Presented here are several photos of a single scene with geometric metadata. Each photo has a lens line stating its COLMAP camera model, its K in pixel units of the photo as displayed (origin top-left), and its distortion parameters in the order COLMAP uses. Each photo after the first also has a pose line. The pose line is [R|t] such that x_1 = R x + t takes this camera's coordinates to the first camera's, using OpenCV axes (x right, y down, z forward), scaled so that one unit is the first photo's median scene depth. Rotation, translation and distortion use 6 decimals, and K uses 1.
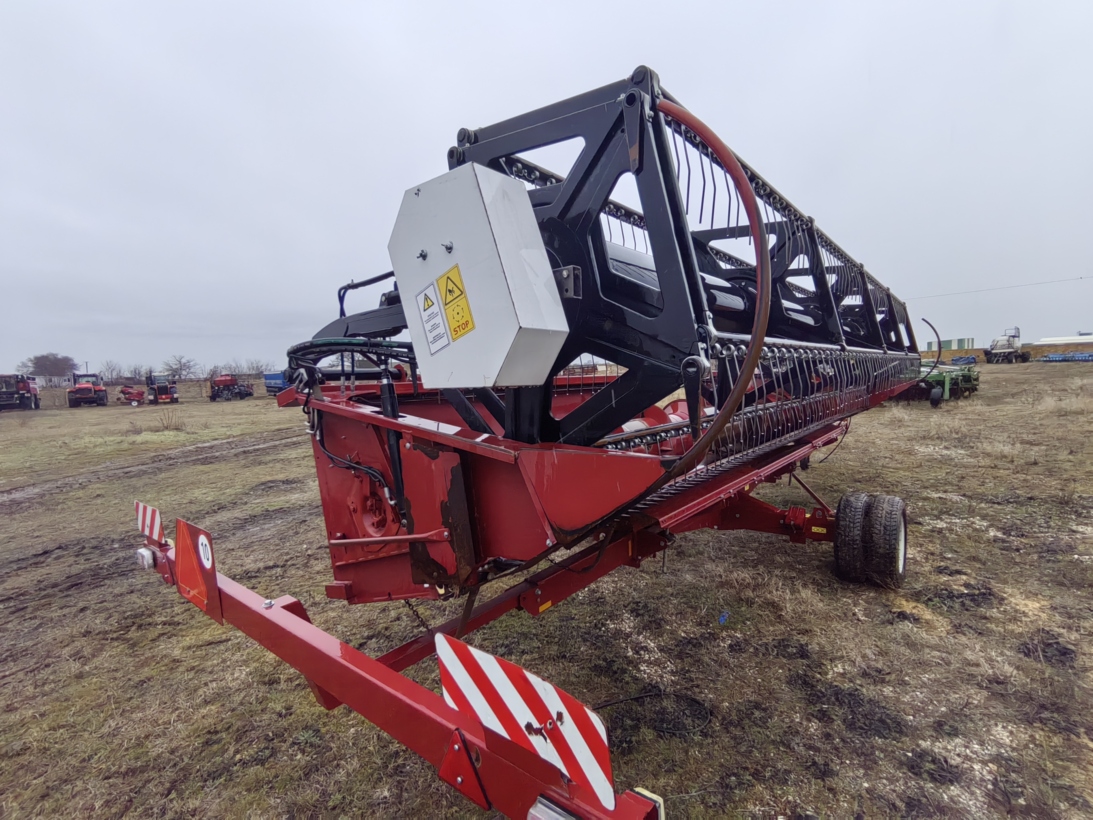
lens RADIAL K [[516.5, 0, 546.5], [0, 516.5, 410.0], [0, 0, 1]] dist [0.004389, -0.014198]
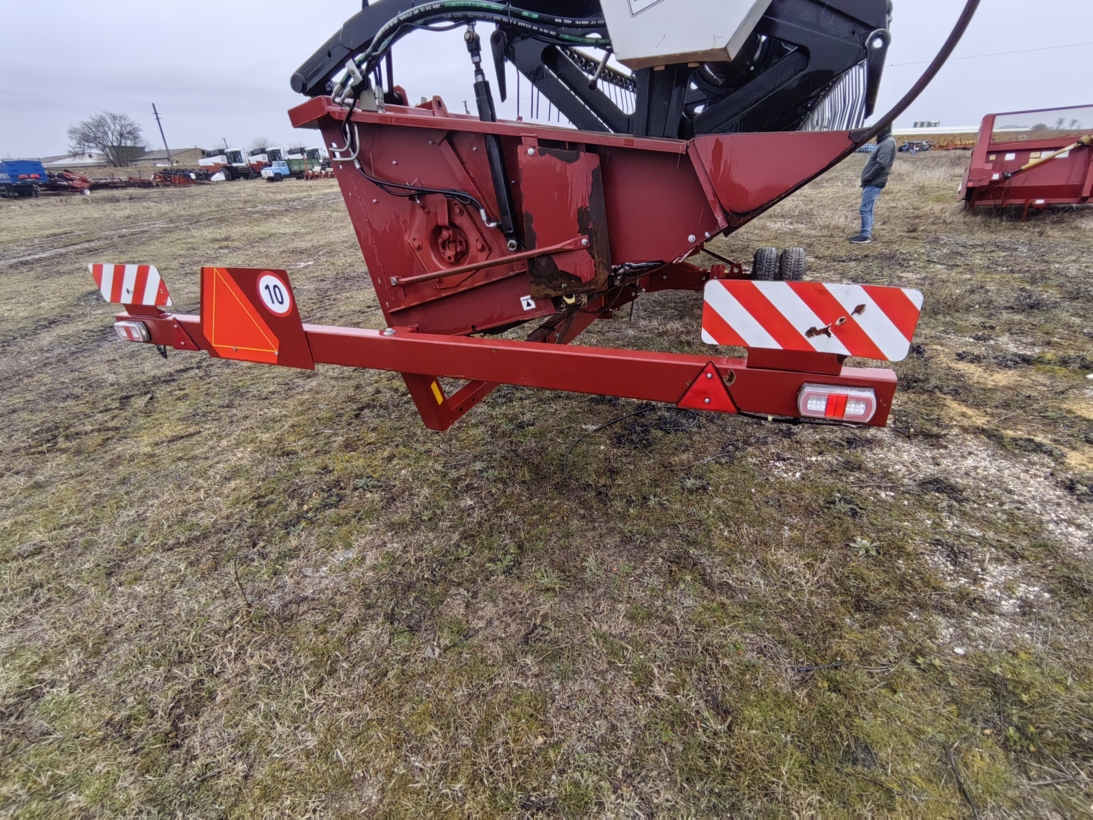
lens RADIAL K [[514.1, 0, 546.5], [0, 514.1, 410.0], [0, 0, 1]] dist [-0.002004, 0.000329]
pose [[0.956958, -0.123507, 0.262637, -0.440523], [0.018695, 0.929286, 0.368887, 0.130976], [-0.289625, -0.348100, 0.891596, -0.013314]]
